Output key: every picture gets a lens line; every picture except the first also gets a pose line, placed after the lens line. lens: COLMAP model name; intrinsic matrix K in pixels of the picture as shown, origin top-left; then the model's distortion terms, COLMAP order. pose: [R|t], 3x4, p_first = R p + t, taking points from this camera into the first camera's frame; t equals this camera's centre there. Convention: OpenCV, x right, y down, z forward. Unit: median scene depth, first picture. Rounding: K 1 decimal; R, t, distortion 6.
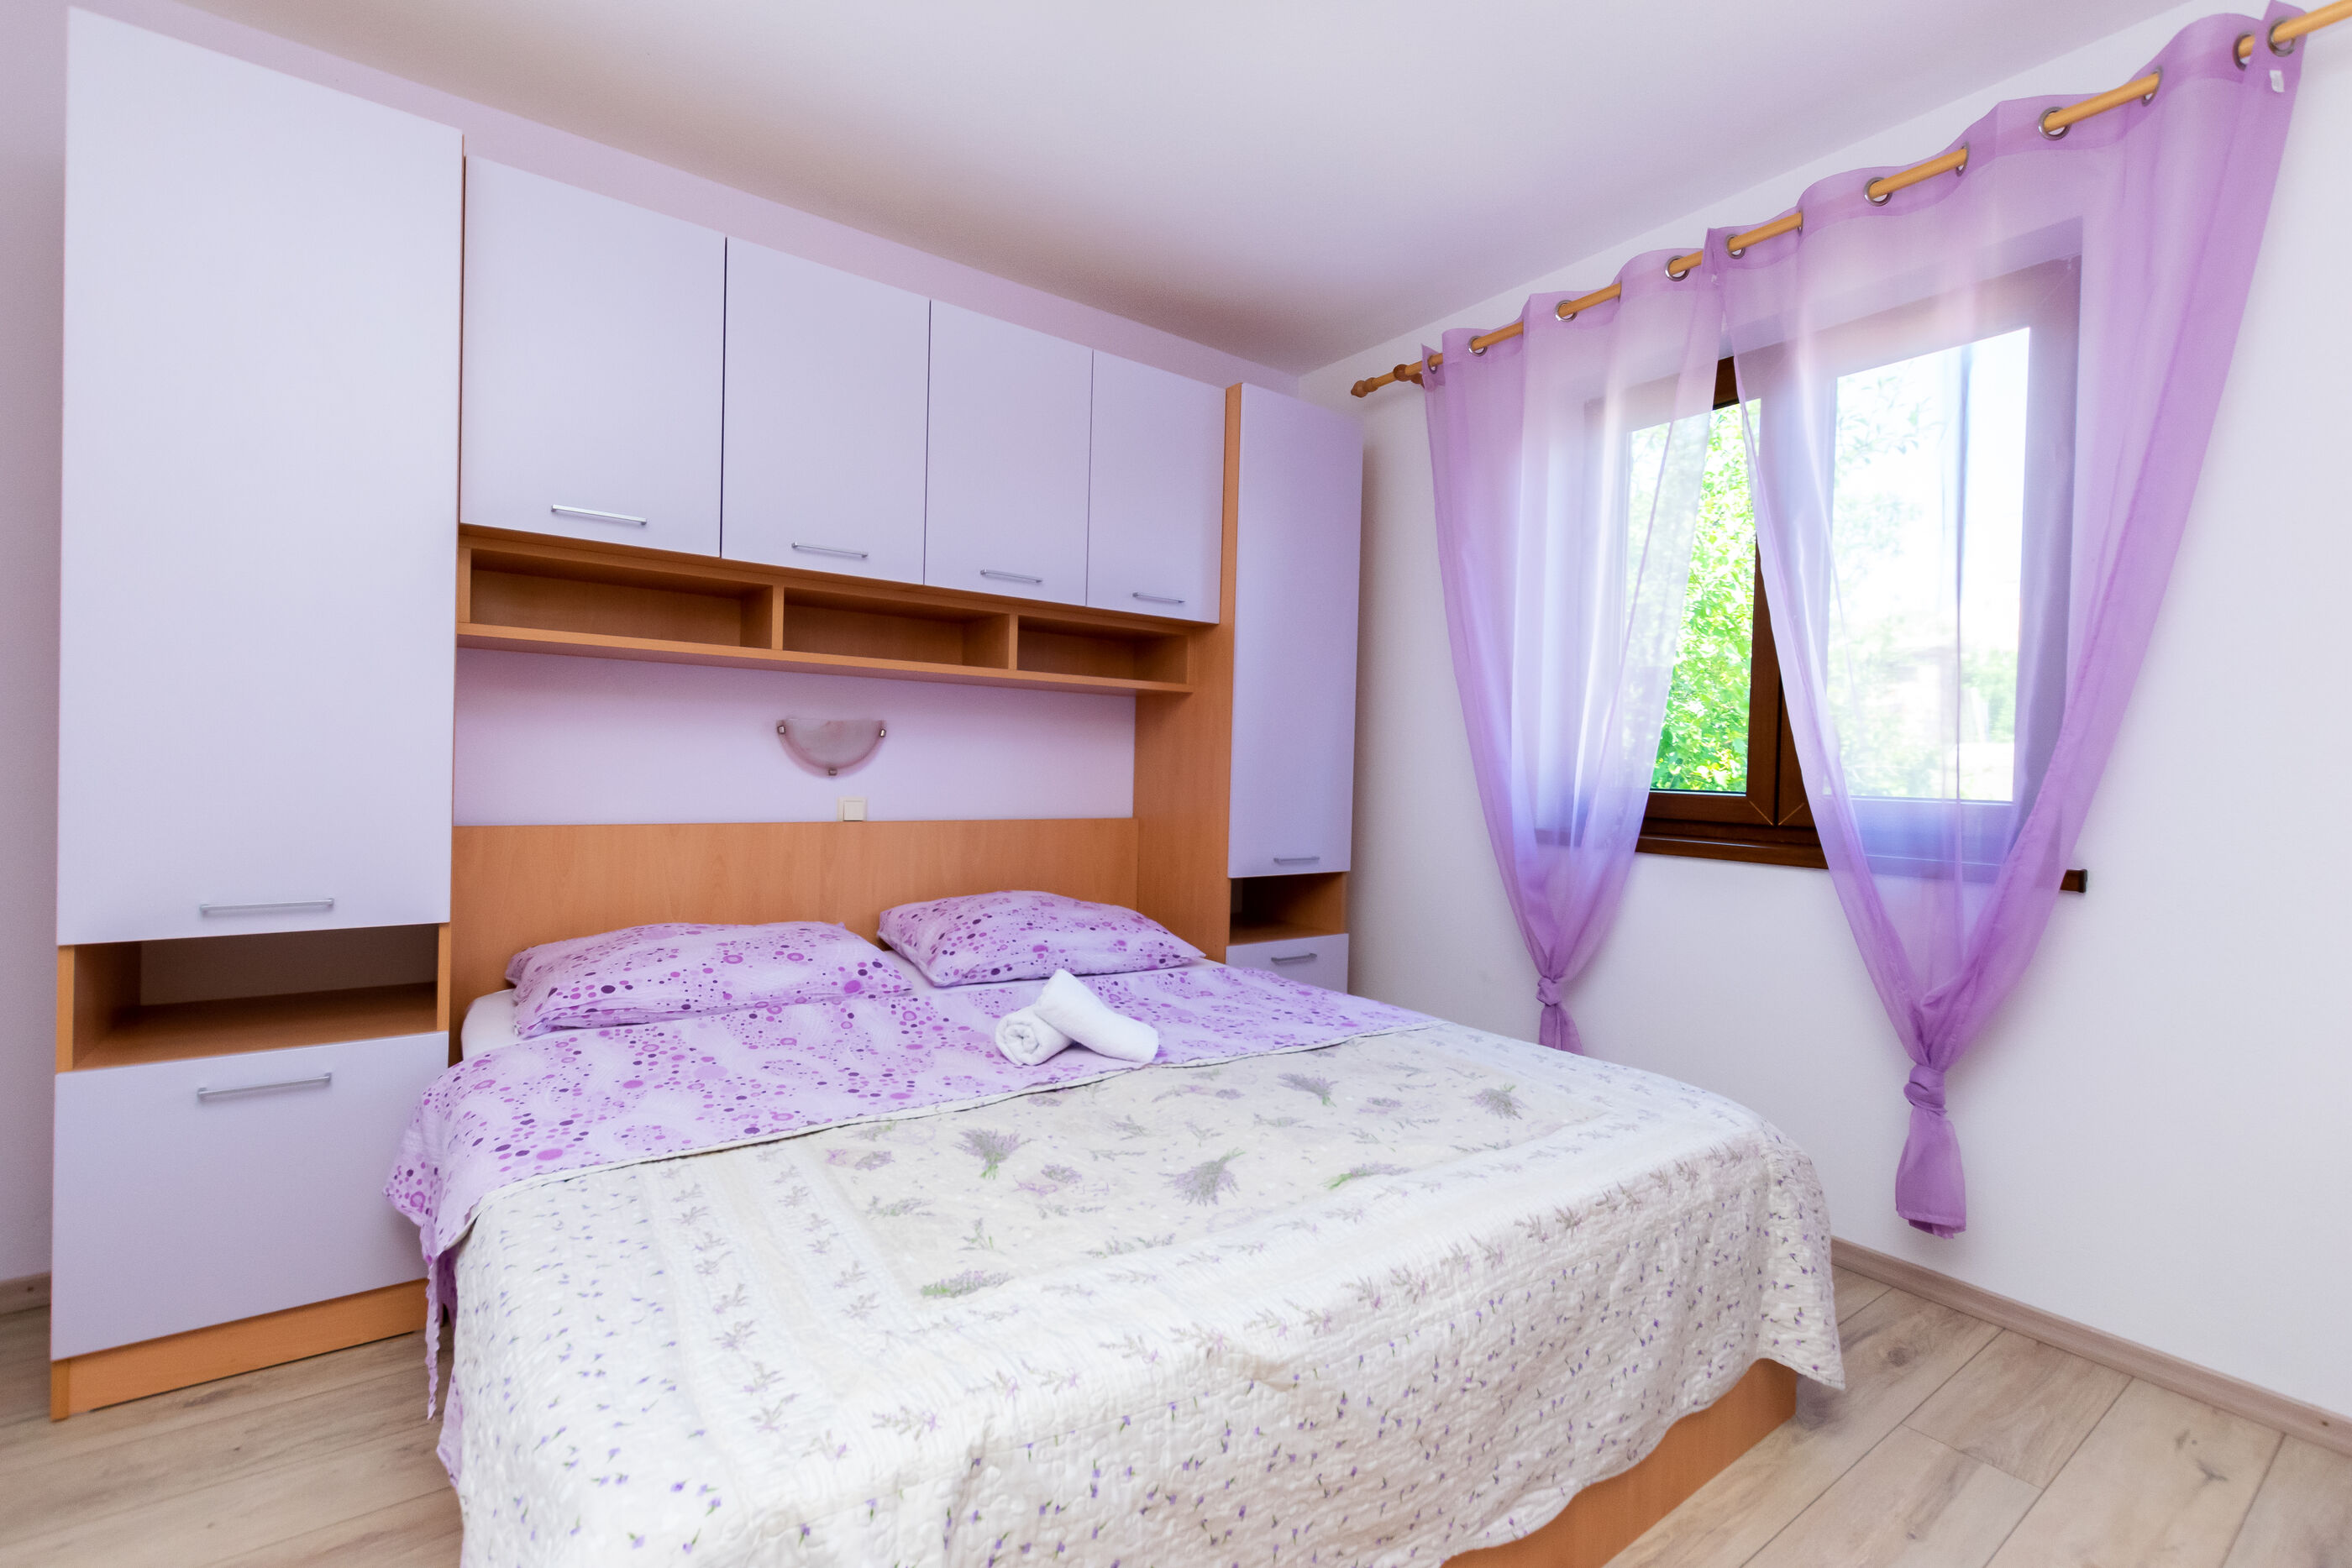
lens RADIAL K [[1019.7, 0, 1171.1], [0, 1019.7, 787.1], [0, 0, 1]] dist [0.003817, -0.000791]
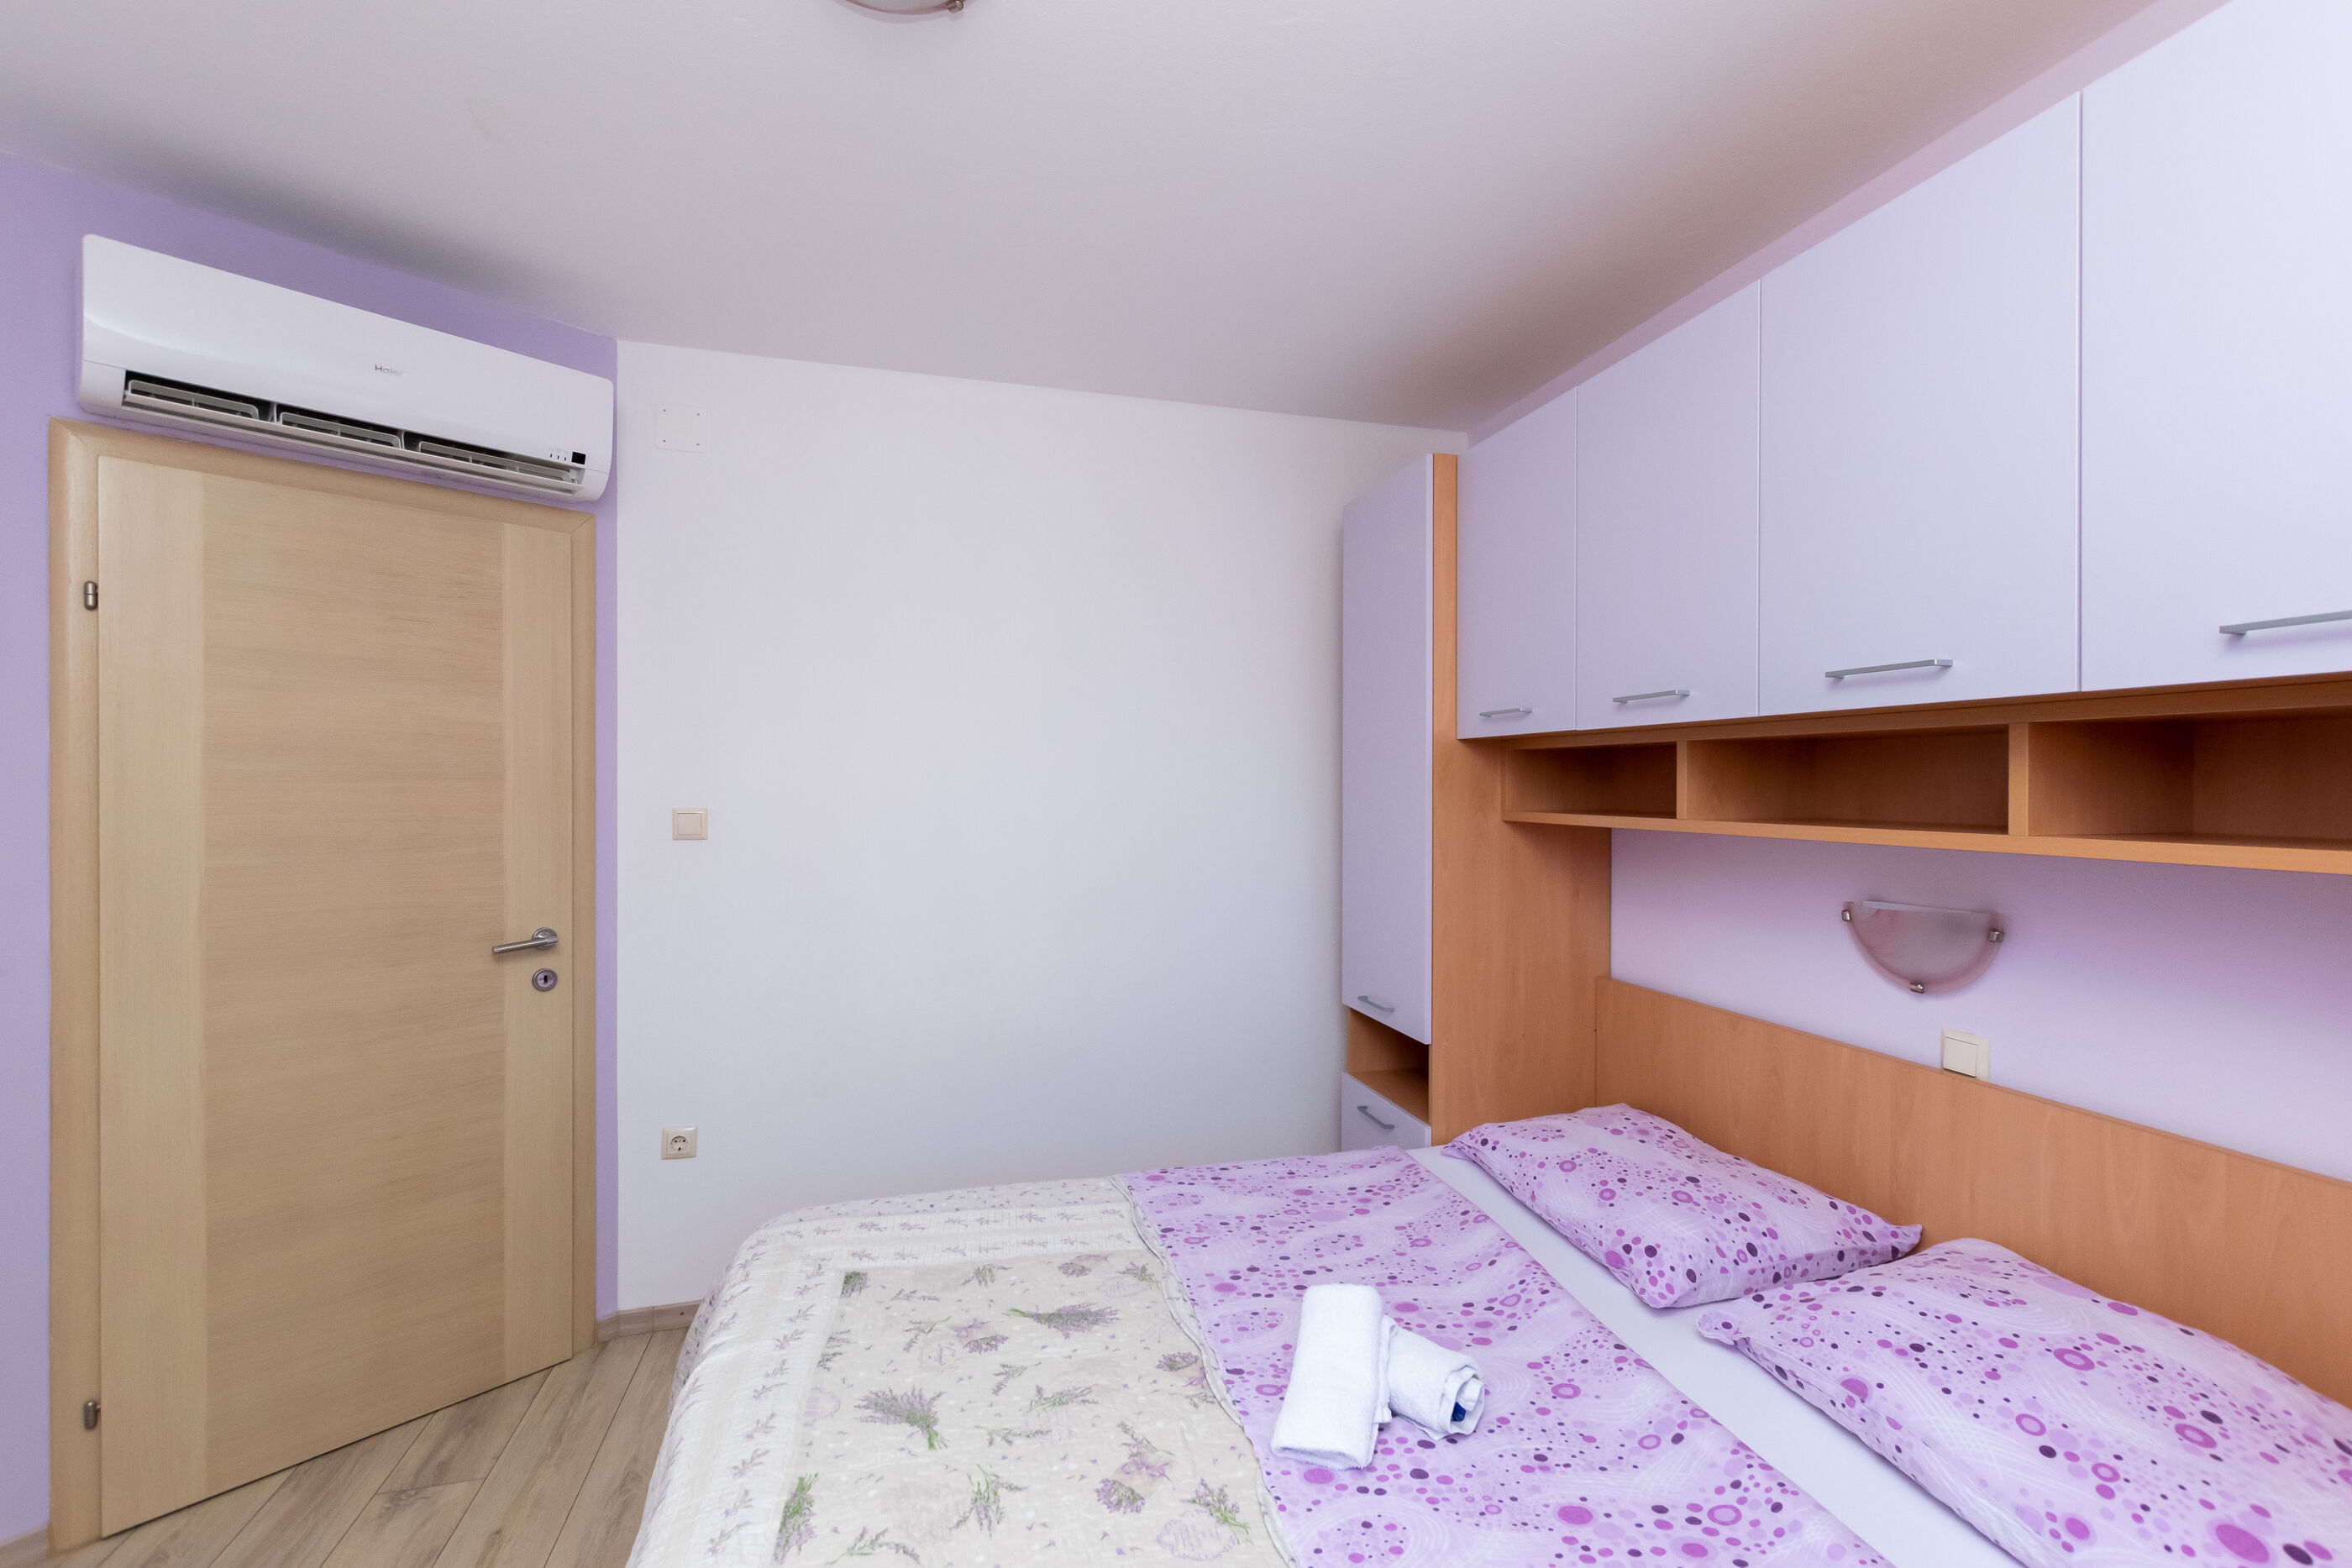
lens RADIAL K [[1019.7, 0, 1171.1], [0, 1019.7, 787.1], [0, 0, 1]] dist [0.003817, -0.000791]
pose [[-0.361427, -0.024473, -0.932079, 0.669360], [-0.031671, 0.999401, -0.013960, -0.175461], [0.931862, 0.024474, -0.361986, 1.179482]]
